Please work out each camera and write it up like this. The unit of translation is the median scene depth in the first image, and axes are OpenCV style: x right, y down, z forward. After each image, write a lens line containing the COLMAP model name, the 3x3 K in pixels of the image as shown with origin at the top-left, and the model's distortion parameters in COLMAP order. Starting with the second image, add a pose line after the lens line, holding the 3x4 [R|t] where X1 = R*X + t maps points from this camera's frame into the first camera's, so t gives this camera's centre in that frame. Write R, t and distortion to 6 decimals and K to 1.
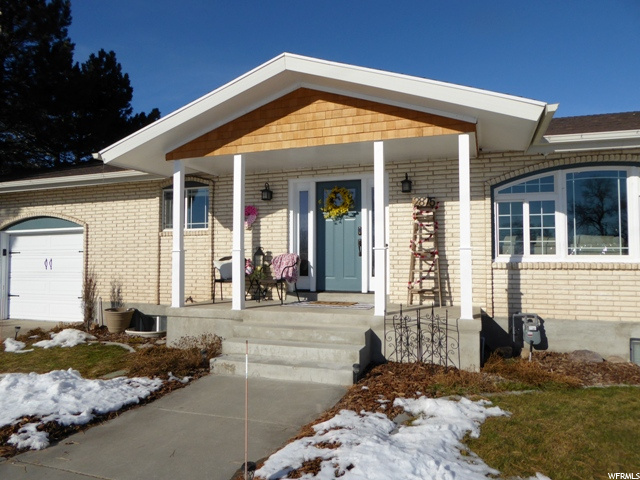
lens RADIAL K [[450.9, 0, 321.3], [0, 450.9, 237.0], [0, 0, 1]] dist [-0.068408, 0.000617]
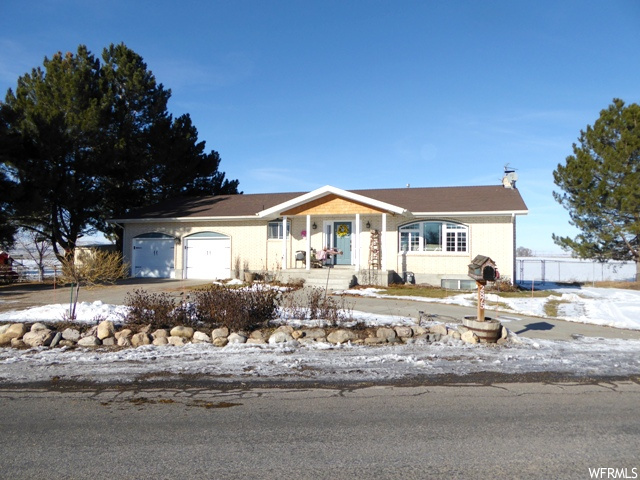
lens RADIAL K [[450.9, 0, 318.9], [0, 450.9, 242.4], [0, 0, 1]] dist [-0.068408, 0.000617]
pose [[0.999683, 0.011549, 0.022378, -0.176754], [-0.011880, 0.999821, 0.014728, -0.049988], [-0.022204, -0.014989, 0.999641, -1.810580]]
